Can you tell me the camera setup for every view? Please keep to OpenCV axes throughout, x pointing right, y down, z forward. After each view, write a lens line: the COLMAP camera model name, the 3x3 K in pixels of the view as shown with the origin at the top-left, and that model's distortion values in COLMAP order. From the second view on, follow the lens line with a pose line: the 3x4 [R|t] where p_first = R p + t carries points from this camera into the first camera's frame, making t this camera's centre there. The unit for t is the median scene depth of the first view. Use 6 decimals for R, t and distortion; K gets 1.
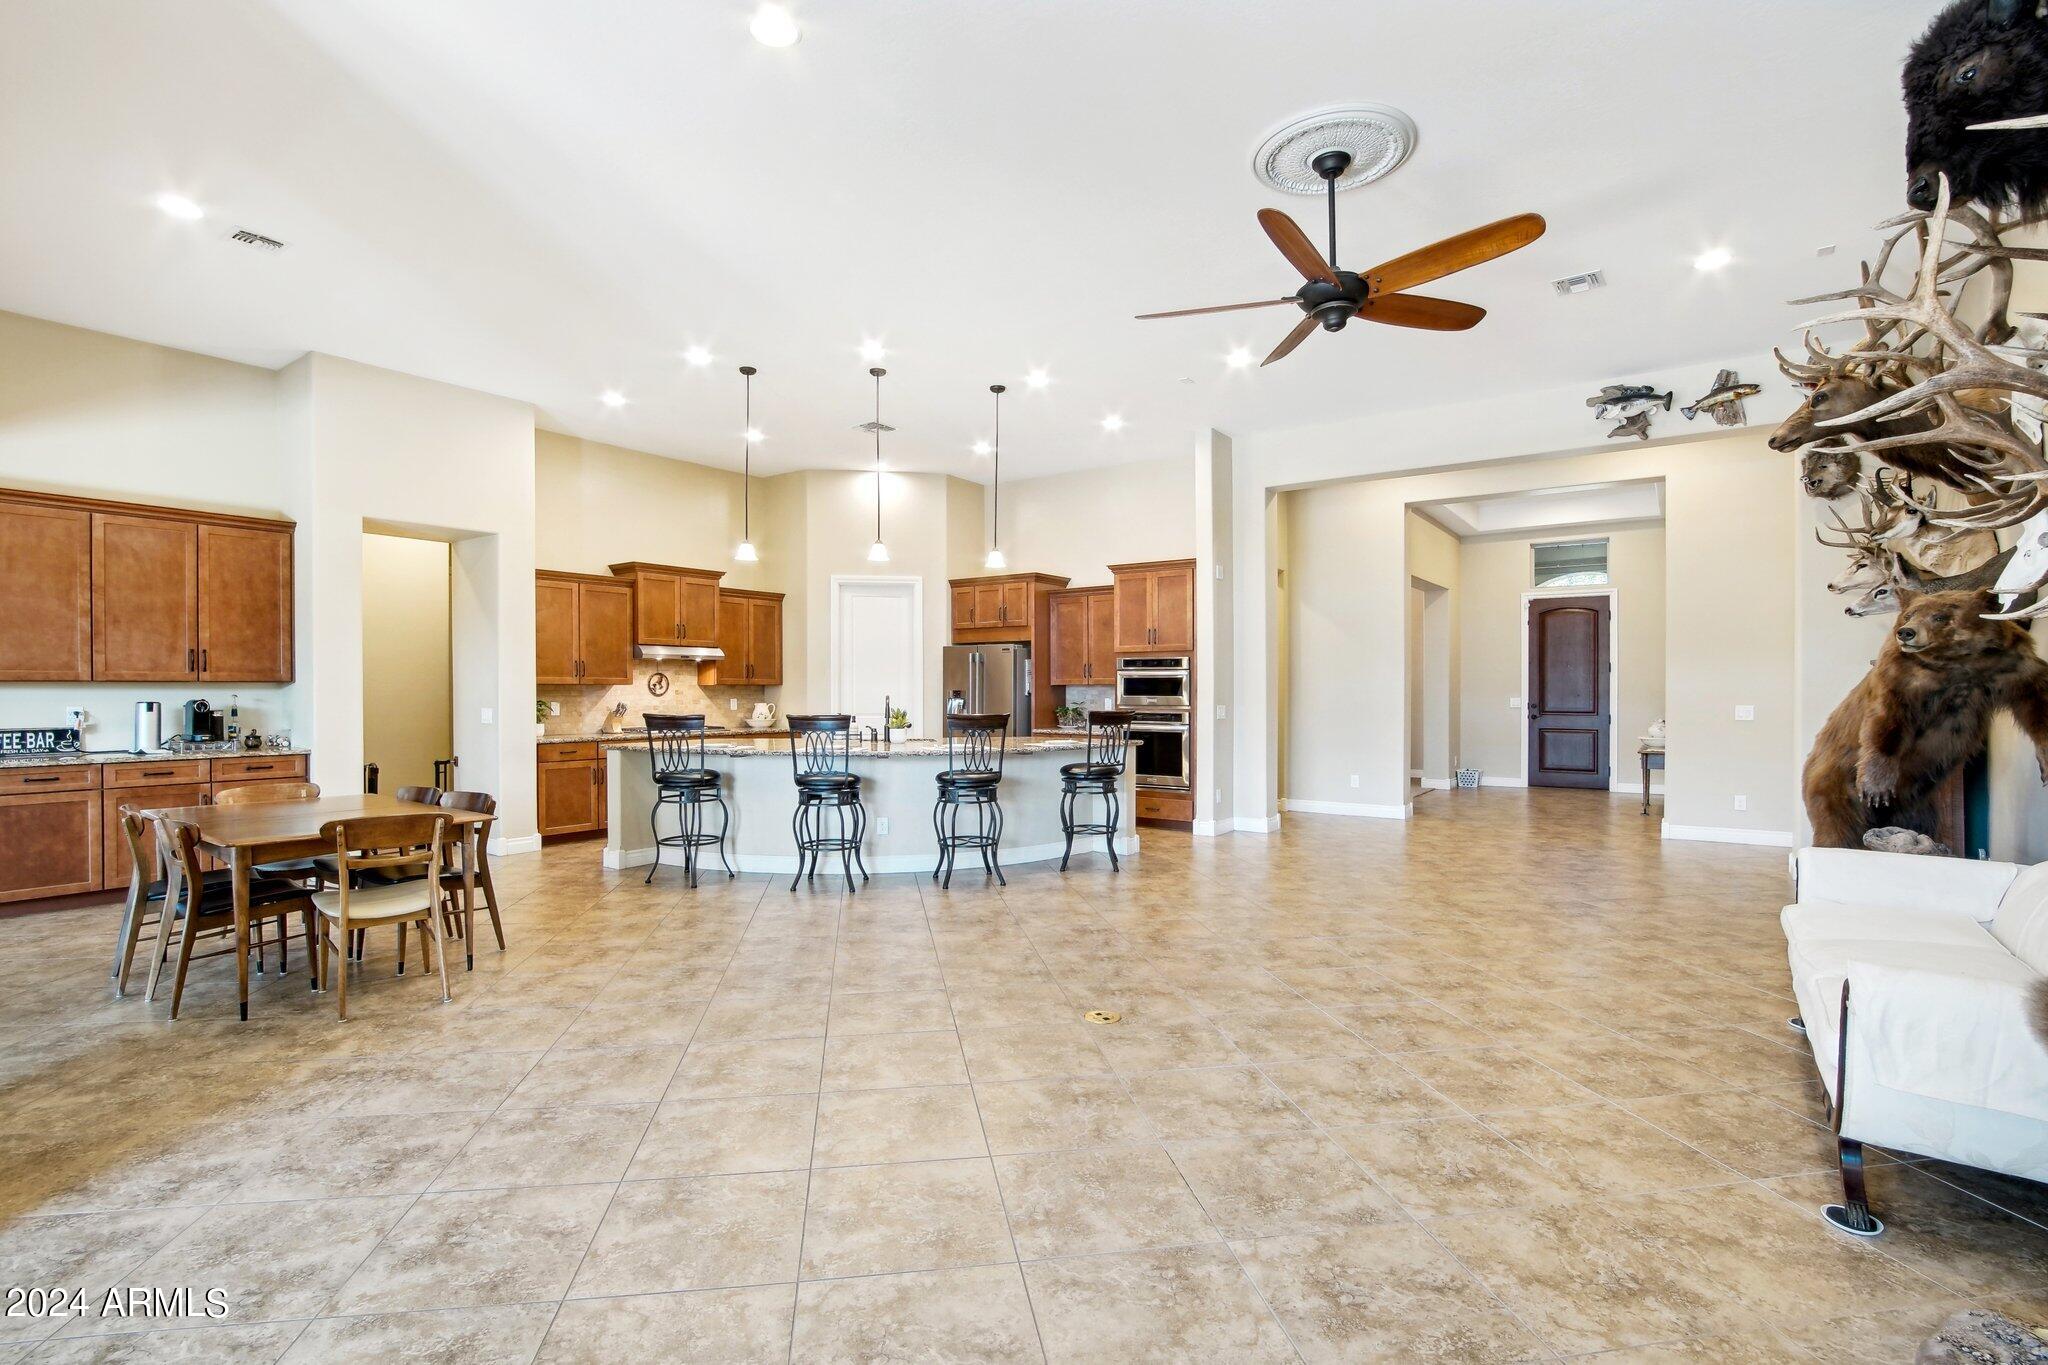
lens RADIAL K [[938.1, 0, 1038.2], [0, 938.1, 690.1], [0, 0, 1]] dist [-0.025424, 0.000244]
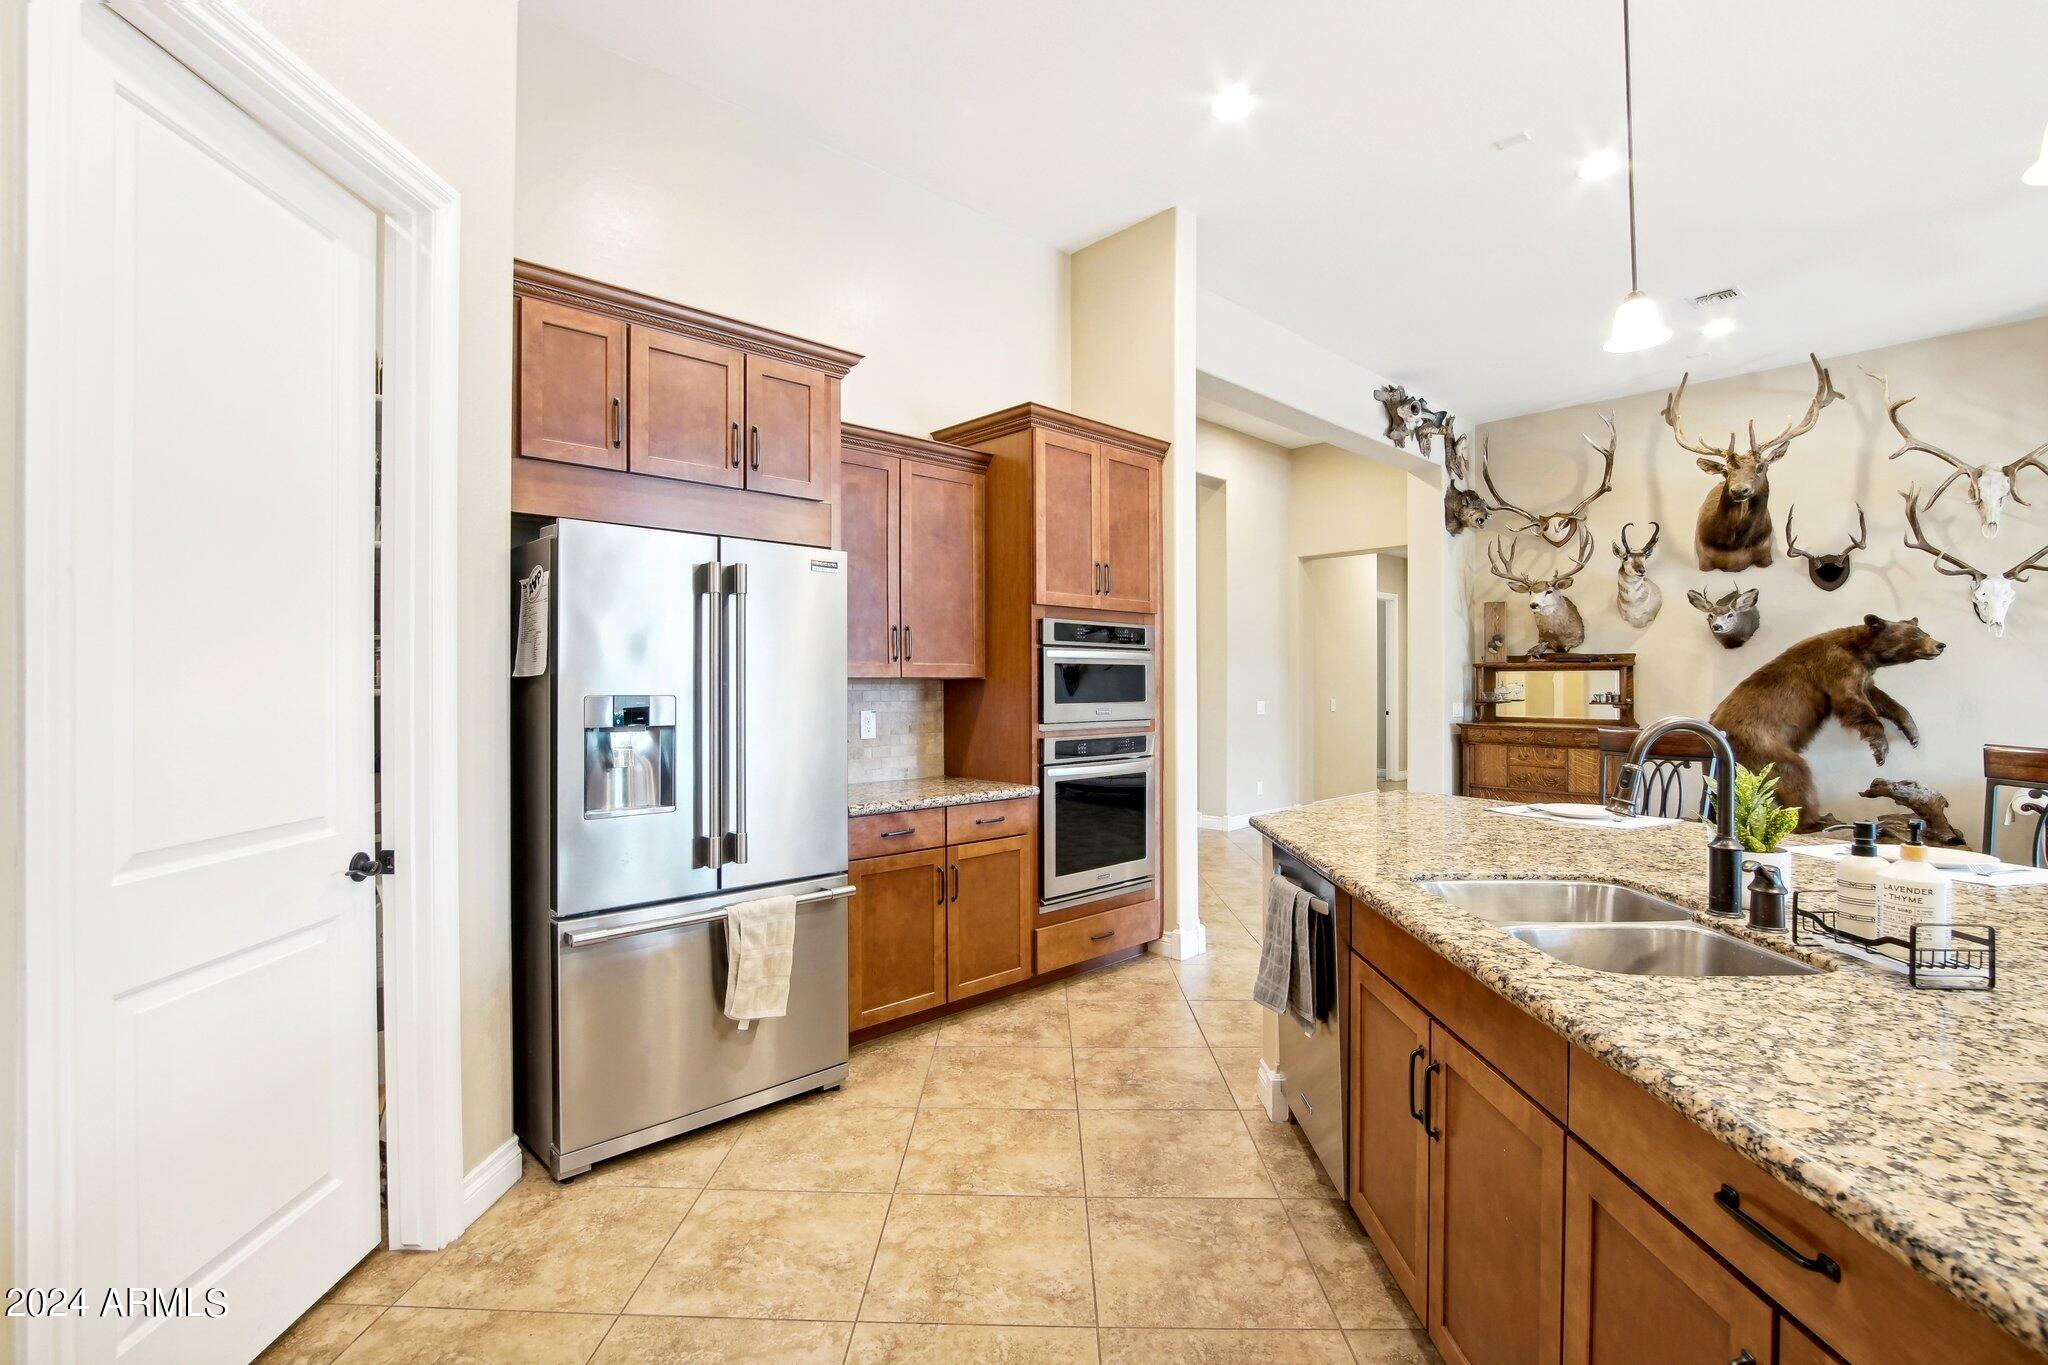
lens RADIAL K [[938.1, 0, 1019.2], [0, 938.1, 679.1], [0, 0, 1]] dist [-0.025424, 0.000244]
pose [[0.197016, 0.007326, 0.980373, -0.361138], [0.006358, 0.999942, -0.008749, -0.002049], [-0.980380, 0.007957, 0.196958, 0.954318]]
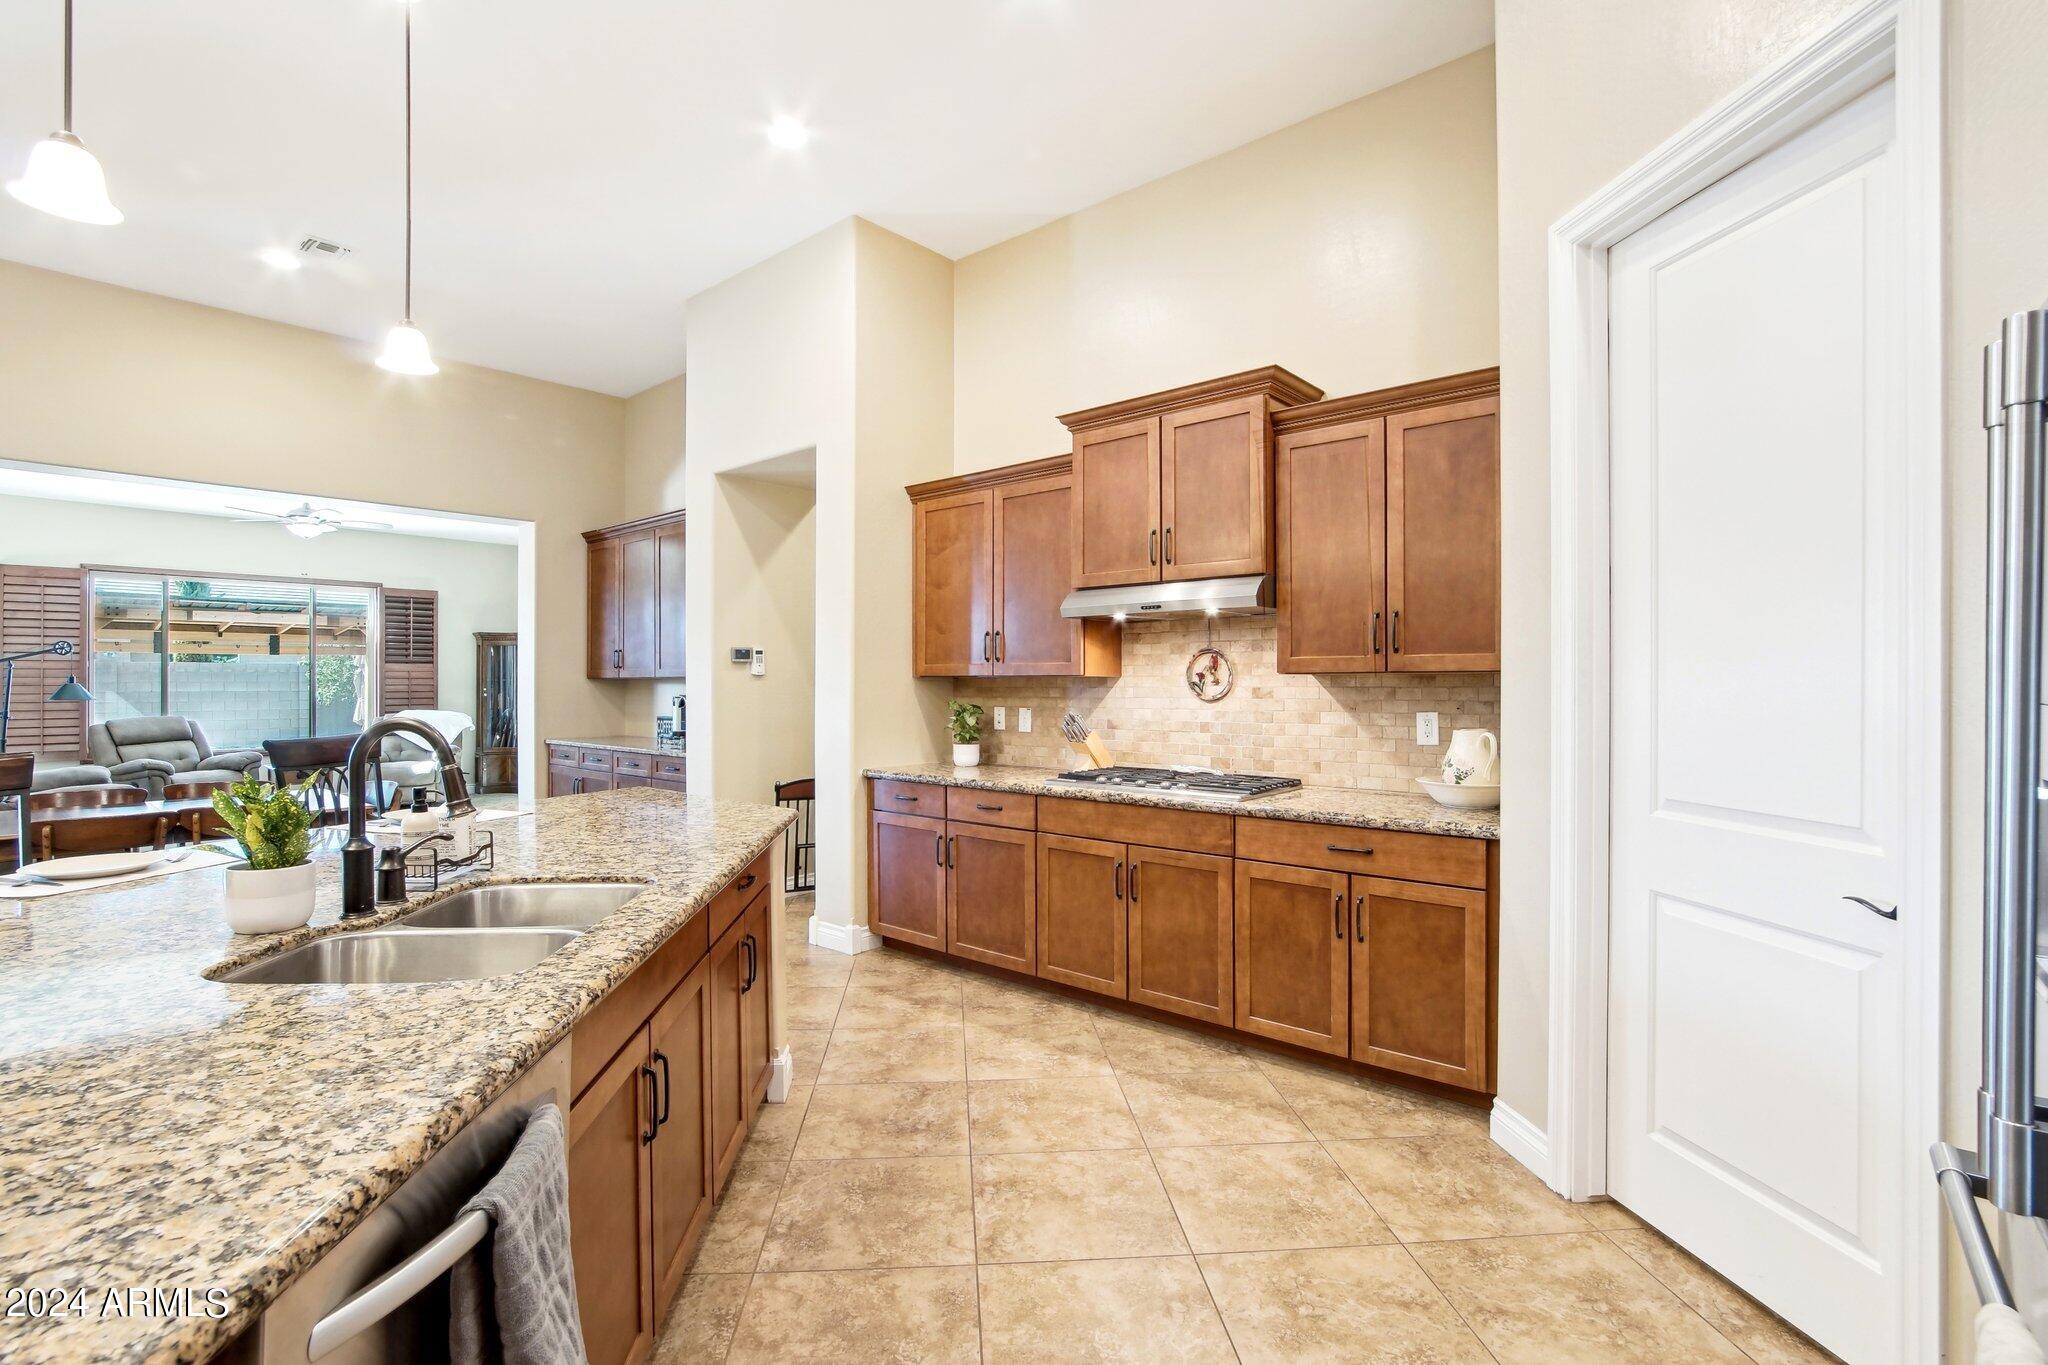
lens RADIAL K [[938.1, 0, 1028.8], [0, 938.1, 679.0], [0, 0, 1]] dist [-0.025424, 0.000244]
pose [[-0.098079, -0.003604, -0.995172, 0.040357], [-0.001121, 0.999993, -0.003511, -0.002465], [0.995178, 0.000772, -0.098082, 1.007604]]
